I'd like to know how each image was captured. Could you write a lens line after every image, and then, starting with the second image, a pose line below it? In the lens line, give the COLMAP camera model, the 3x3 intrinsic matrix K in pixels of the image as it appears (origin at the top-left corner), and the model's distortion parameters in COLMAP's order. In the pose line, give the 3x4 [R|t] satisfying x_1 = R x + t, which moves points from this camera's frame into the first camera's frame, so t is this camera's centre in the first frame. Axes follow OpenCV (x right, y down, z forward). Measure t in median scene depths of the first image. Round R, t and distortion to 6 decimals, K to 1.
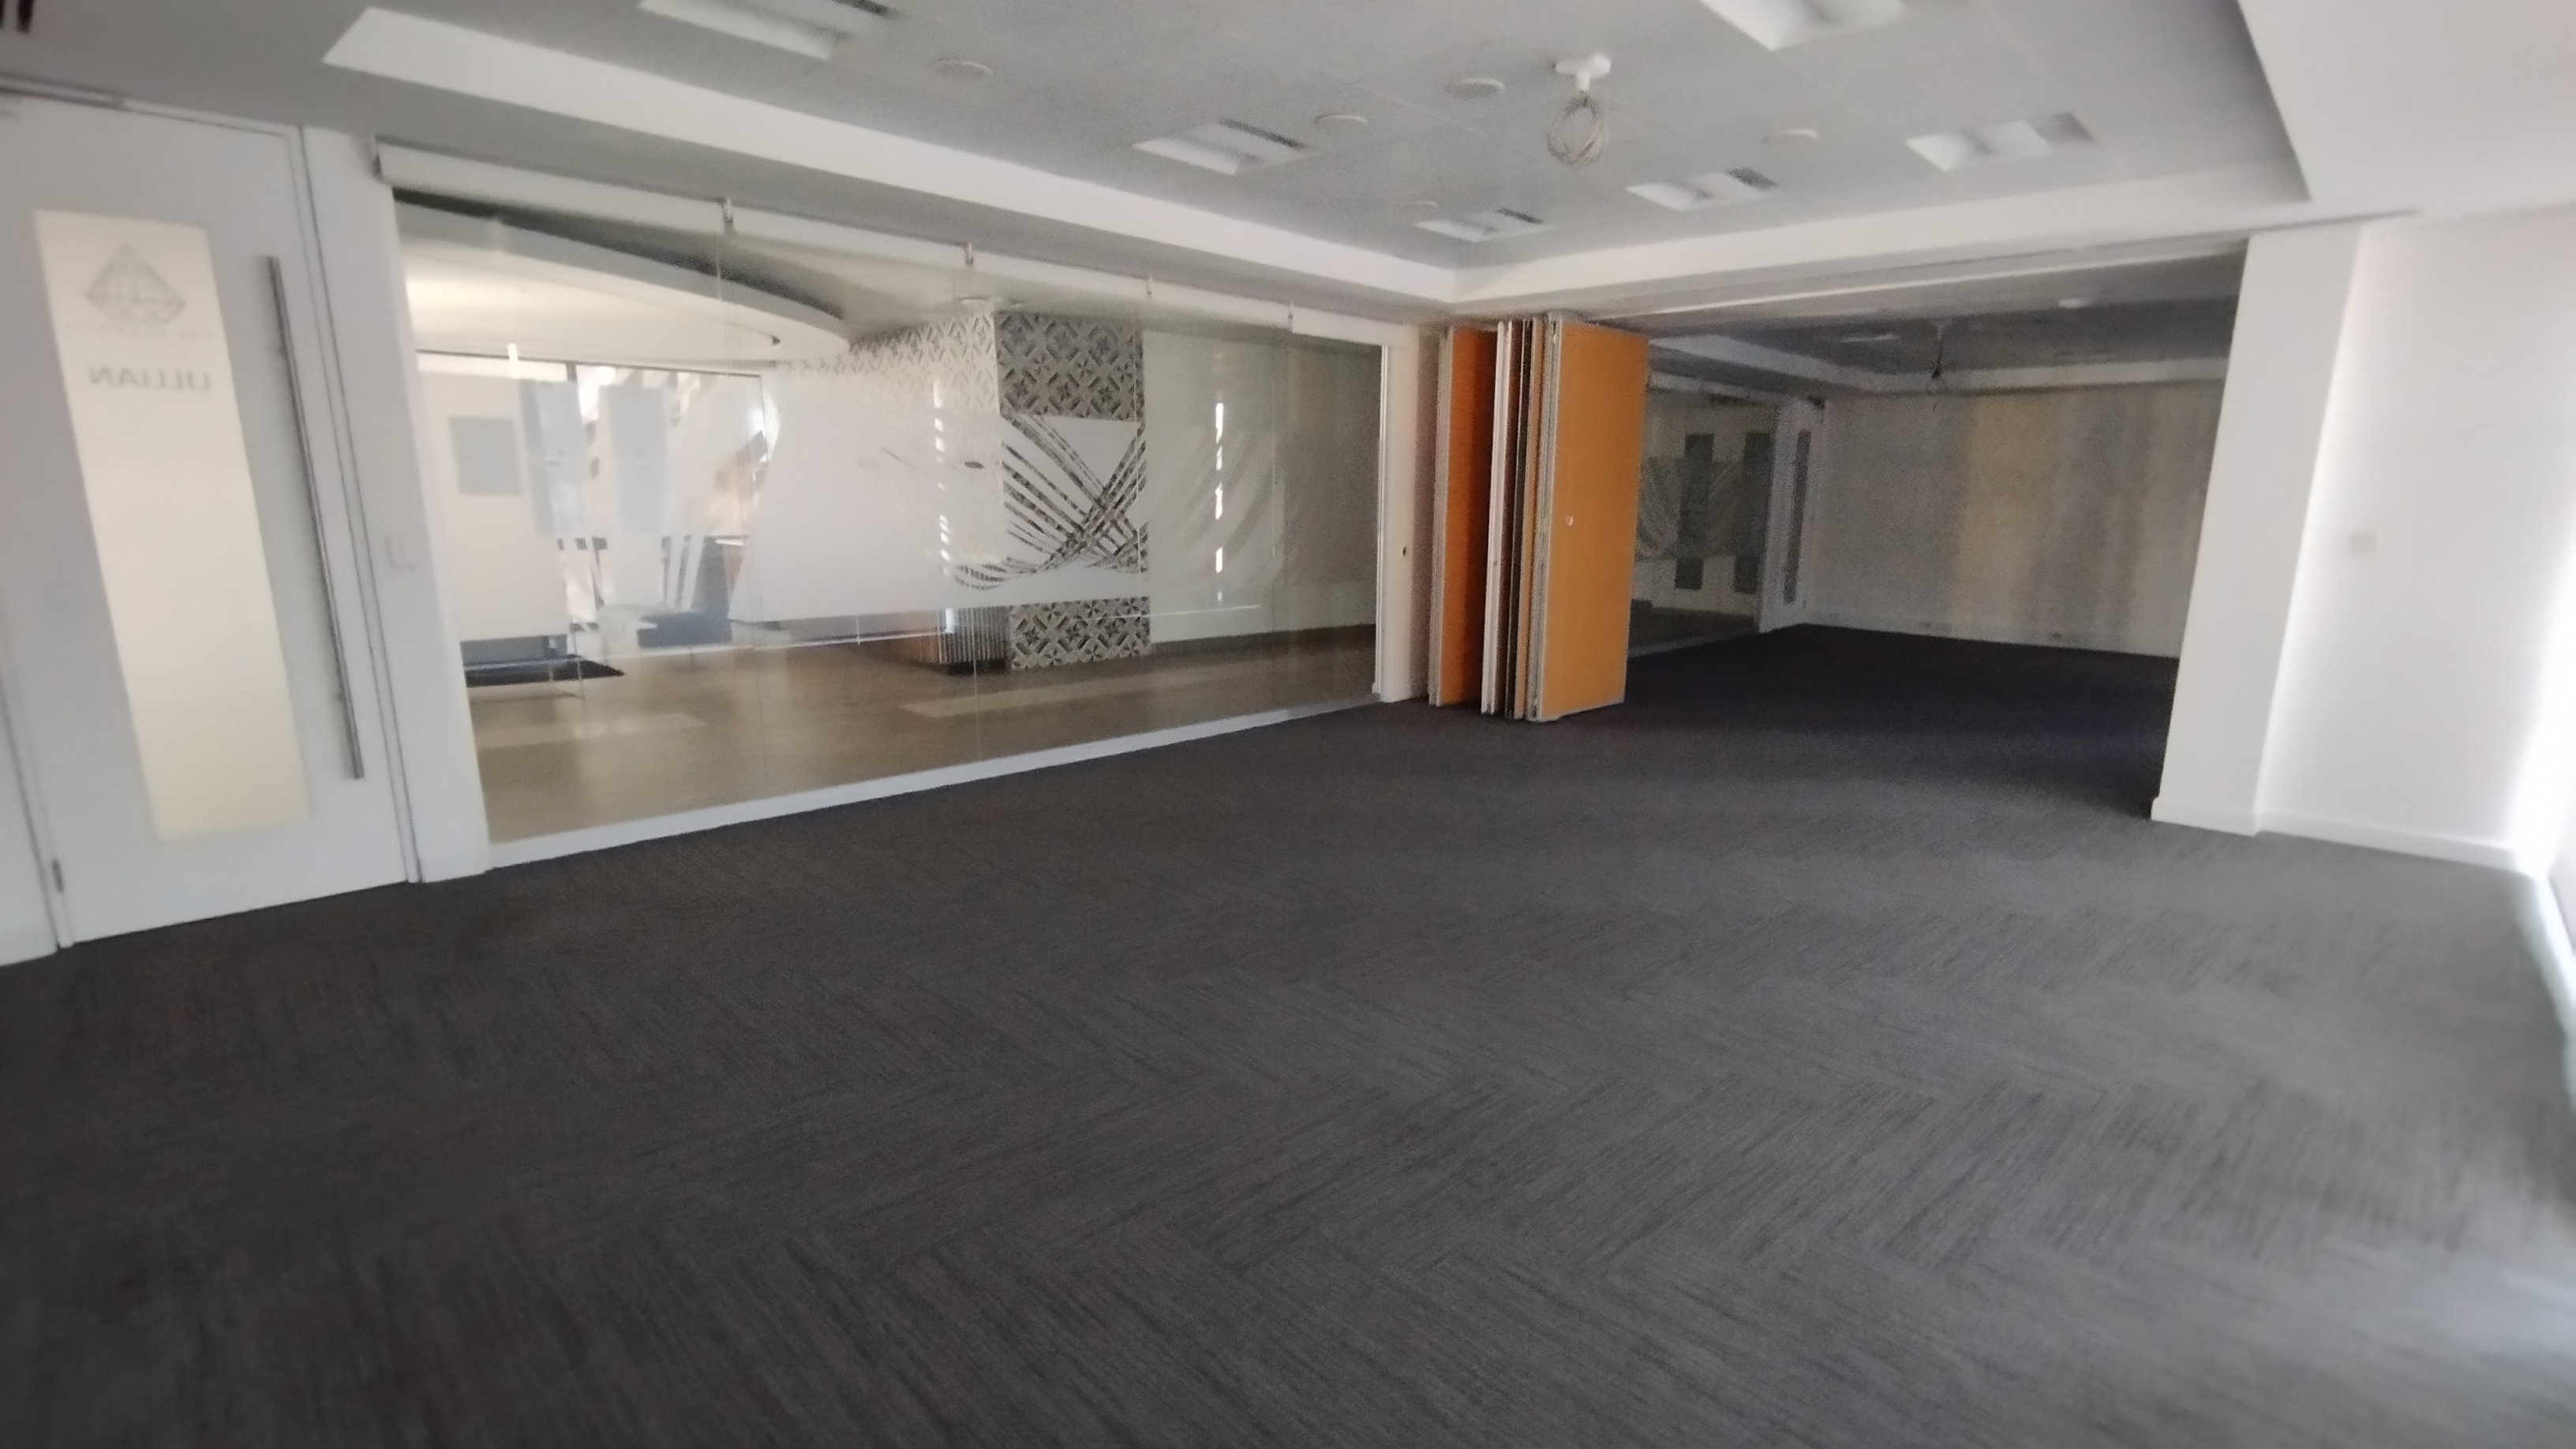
lens RADIAL K [[1202.5, 0, 1301.0], [0, 1202.5, 742.1], [0, 0, 1]] dist [0.006502, 0.001689]
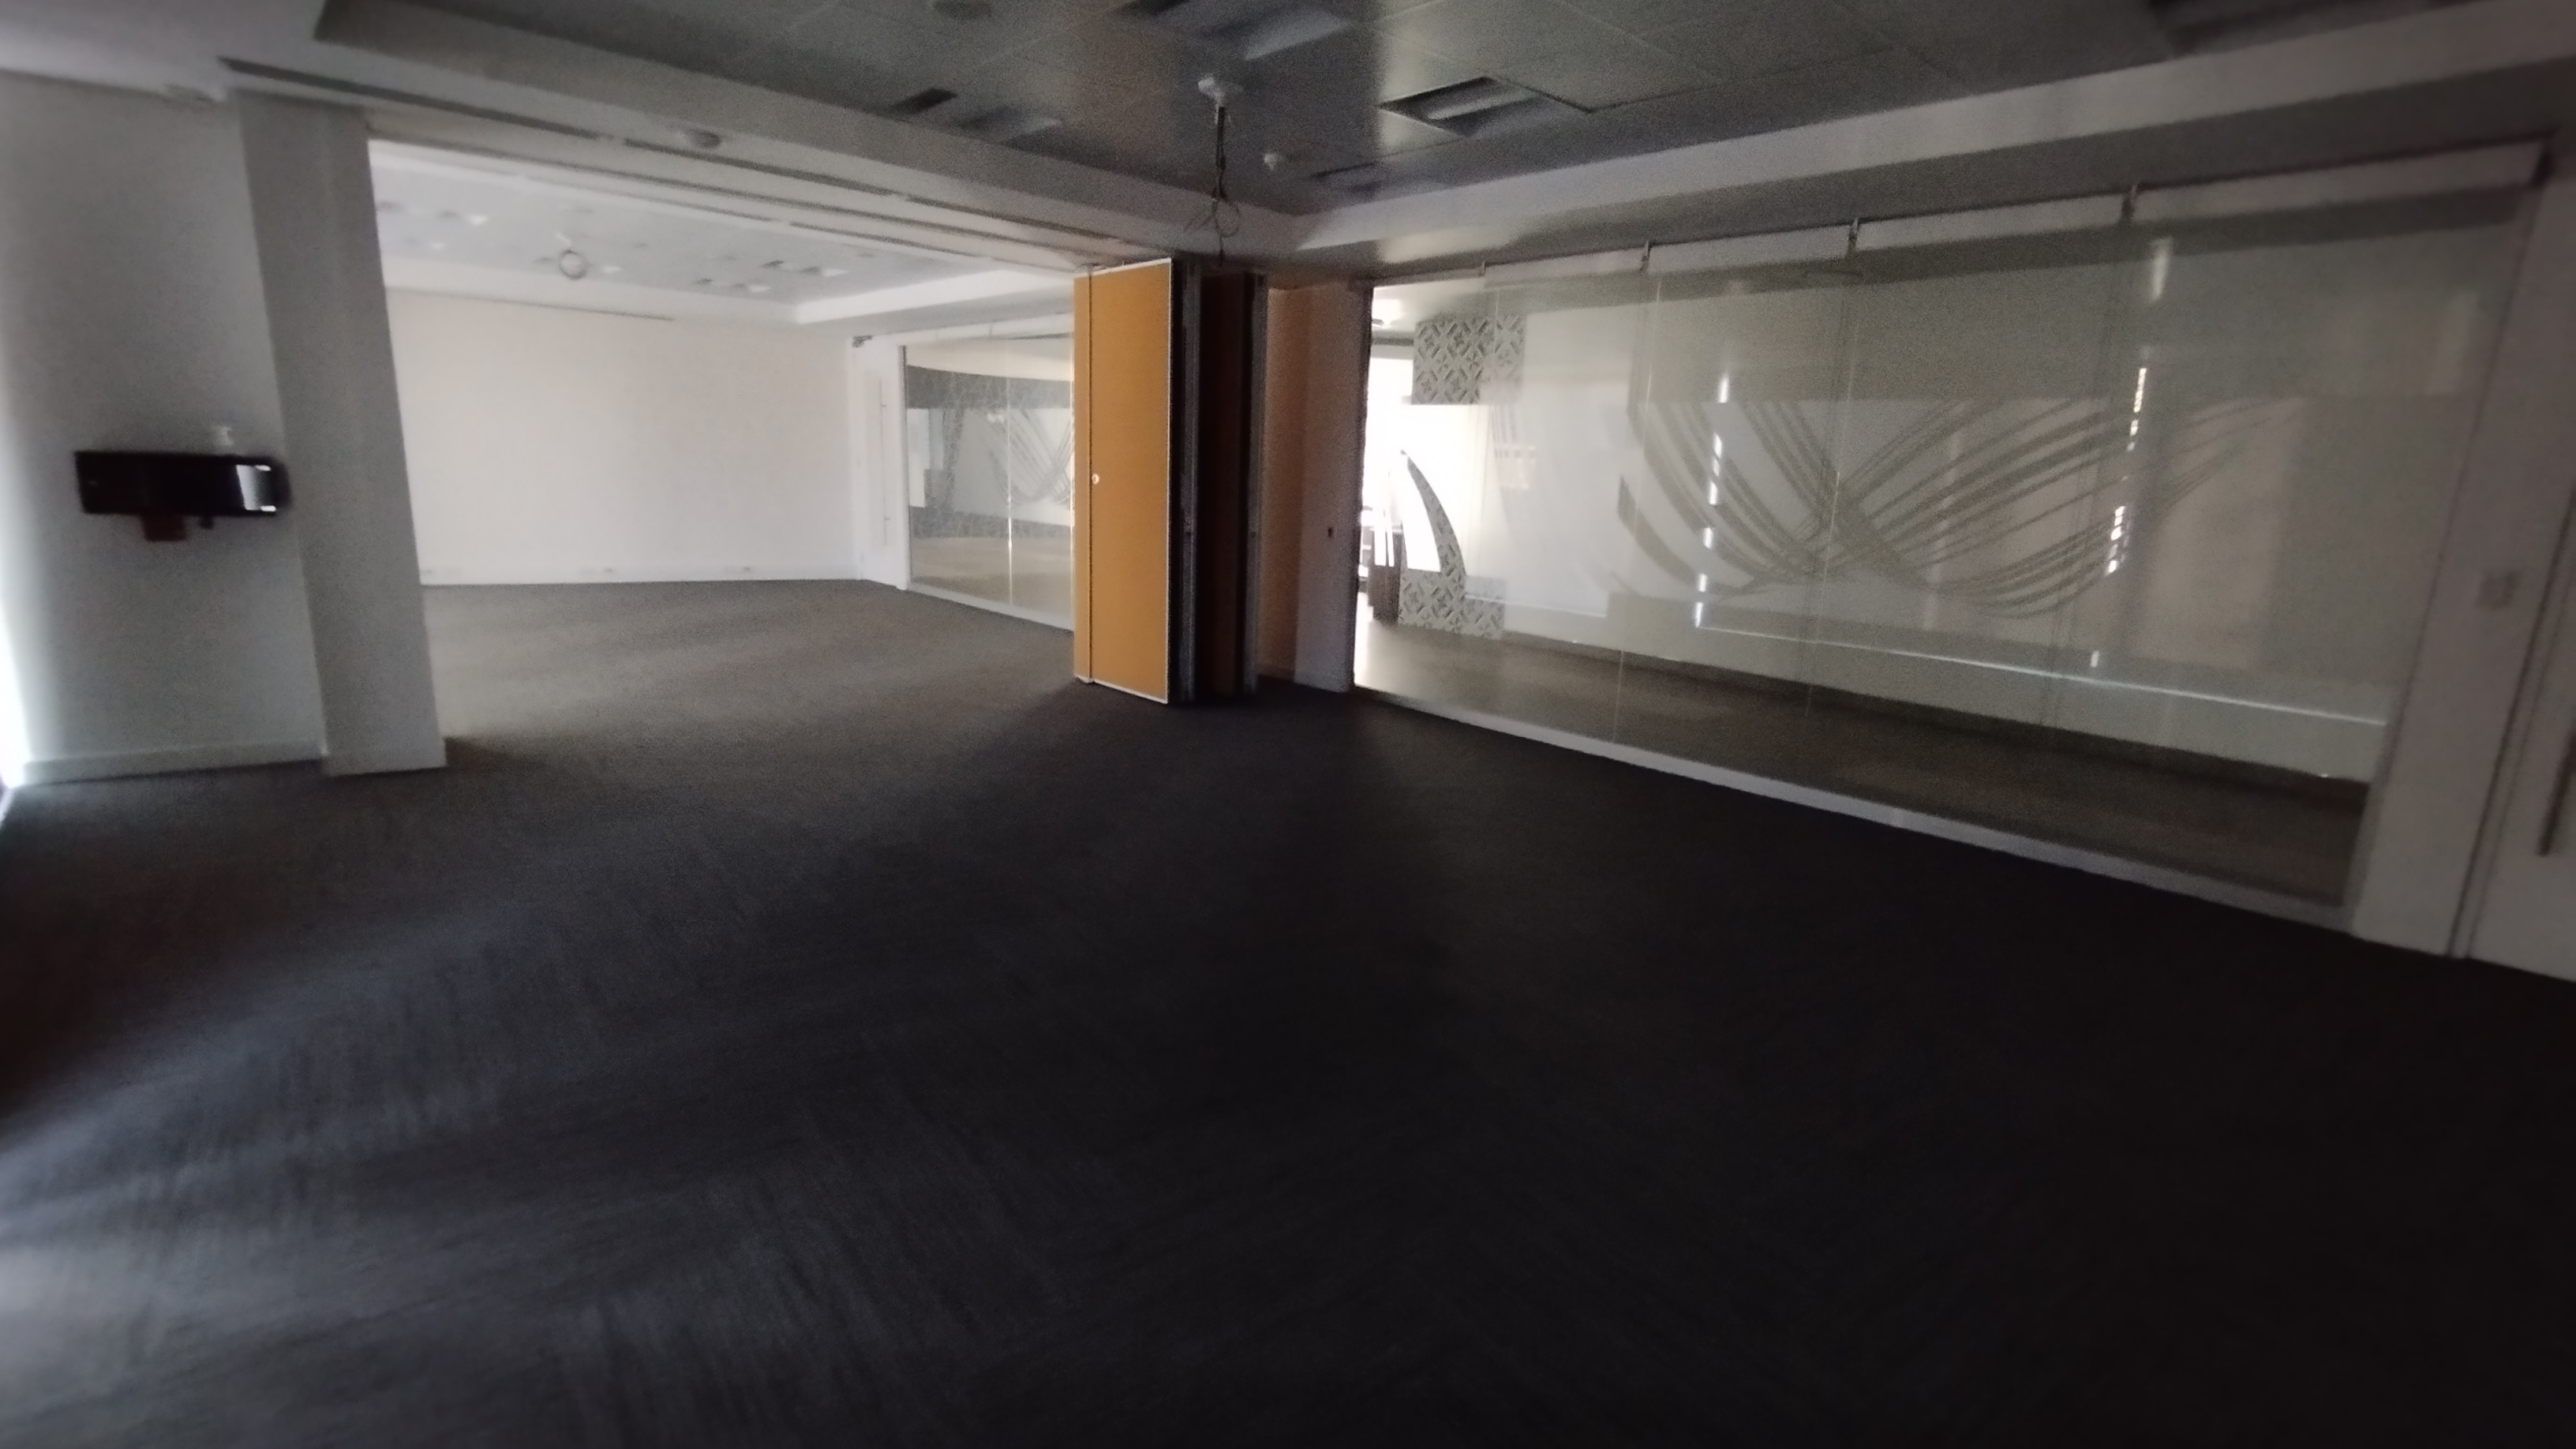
lens RADIAL K [[1202.5, 0, 1304.4], [0, 1202.5, 746.3], [0, 0, 1]] dist [0.006502, 0.001689]
pose [[-0.076404, 0.212174, -0.974241, 0.949463], [-0.239524, 0.944579, 0.224498, -0.187889], [0.967880, 0.250506, -0.021349, 0.950446]]
